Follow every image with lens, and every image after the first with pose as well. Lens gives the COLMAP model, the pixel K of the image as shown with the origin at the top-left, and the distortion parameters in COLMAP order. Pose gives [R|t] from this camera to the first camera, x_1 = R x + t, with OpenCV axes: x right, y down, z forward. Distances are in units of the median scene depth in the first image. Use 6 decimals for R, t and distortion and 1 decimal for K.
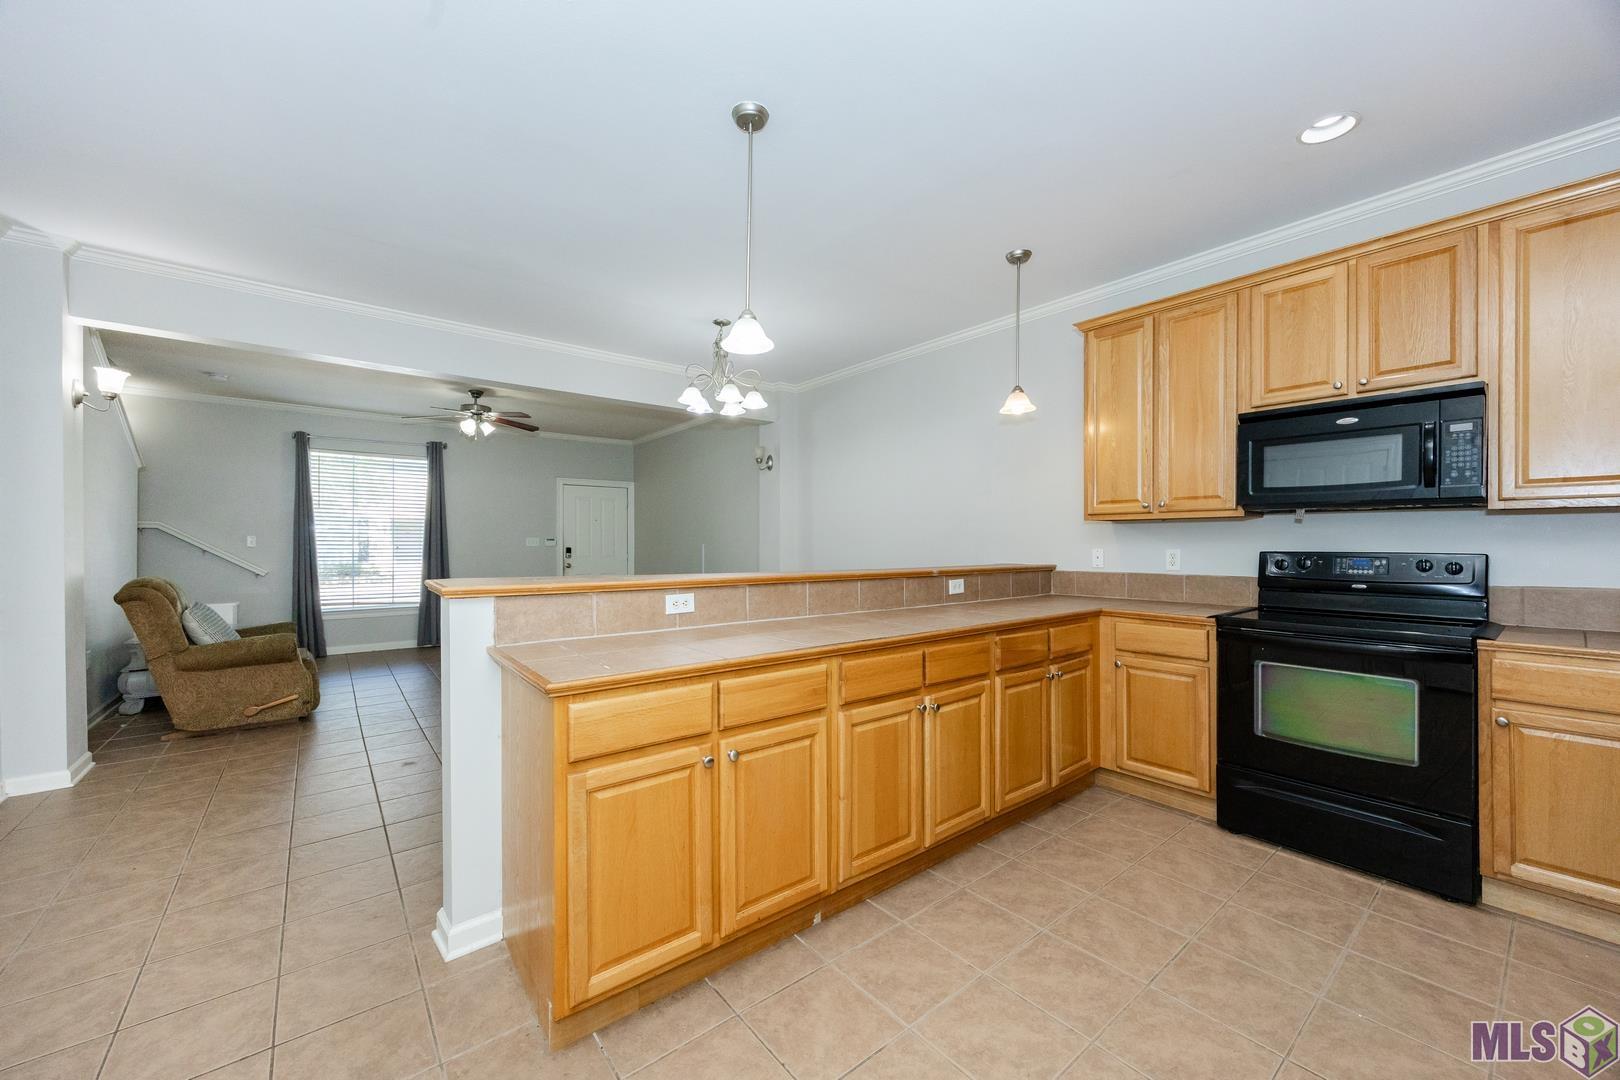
lens RADIAL K [[631.7, 0, 819.8], [0, 631.7, 541.1], [0, 0, 1]] dist [-0.002826, -0.000524]
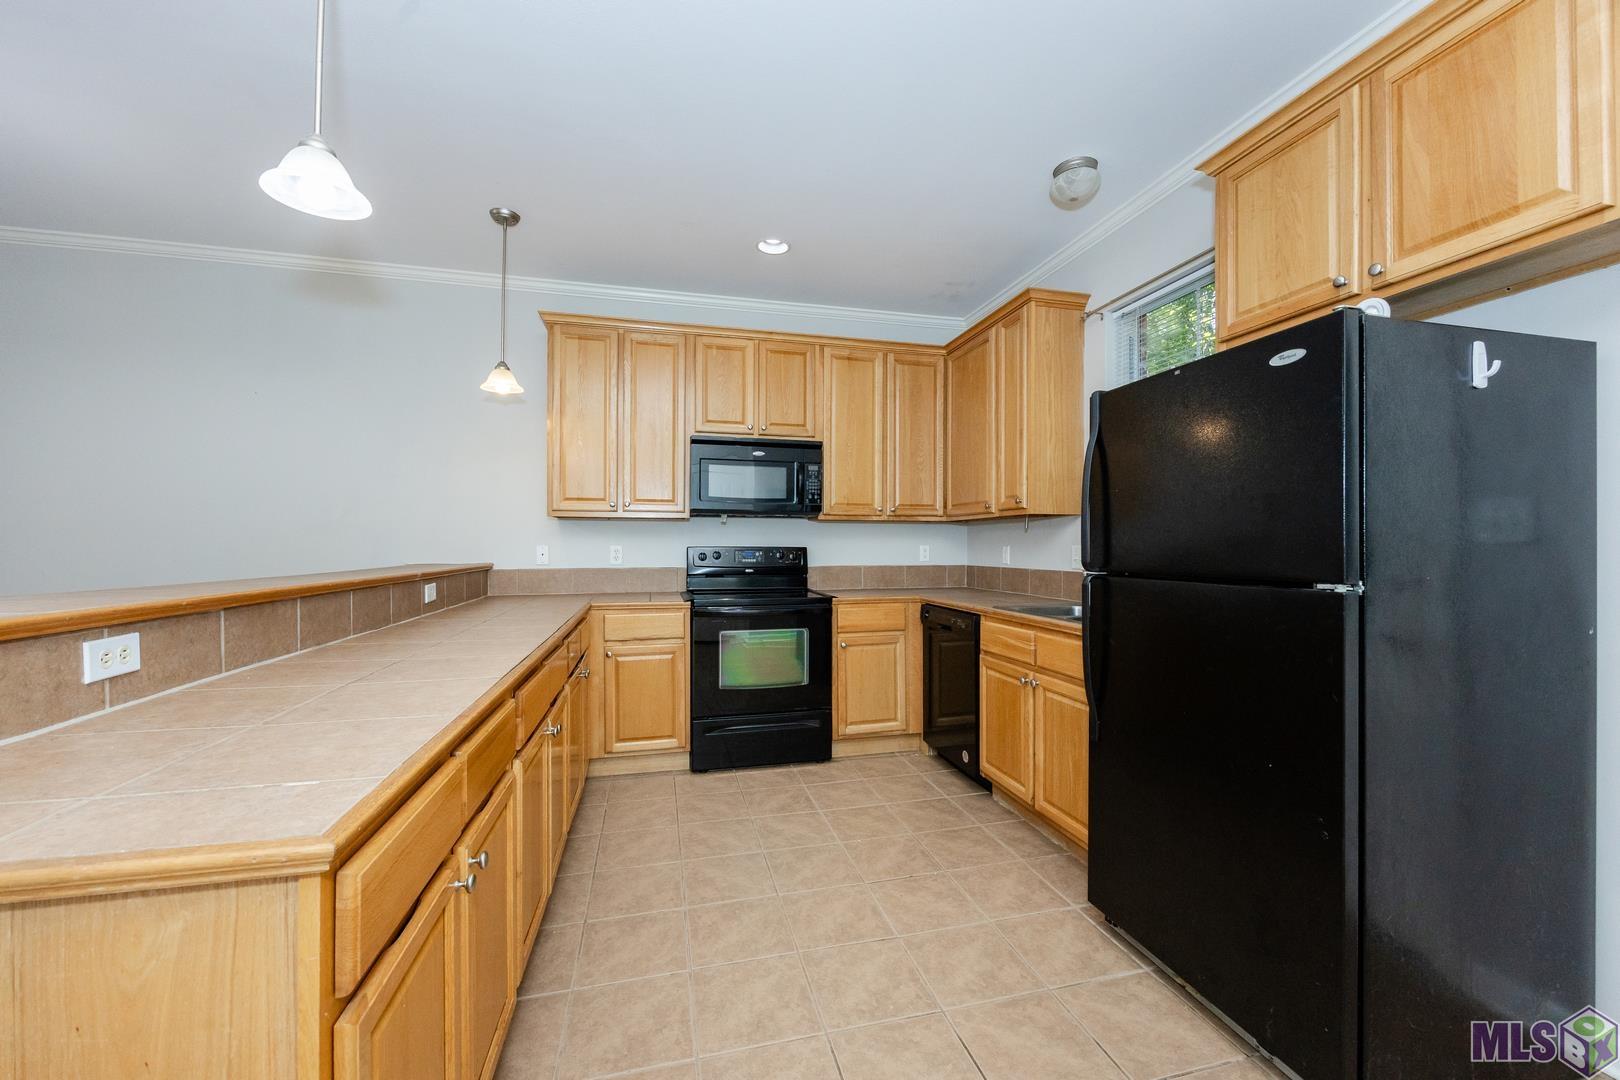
lens RADIAL K [[631.7, 0, 819.2], [0, 631.7, 543.5], [0, 0, 1]] dist [-0.002826, -0.000524]
pose [[0.412326, 0.000729, 0.911036, -0.410806], [-0.002386, 0.999997, 0.000280, 0.010946], [-0.911033, -0.002289, 0.412327, 0.300360]]
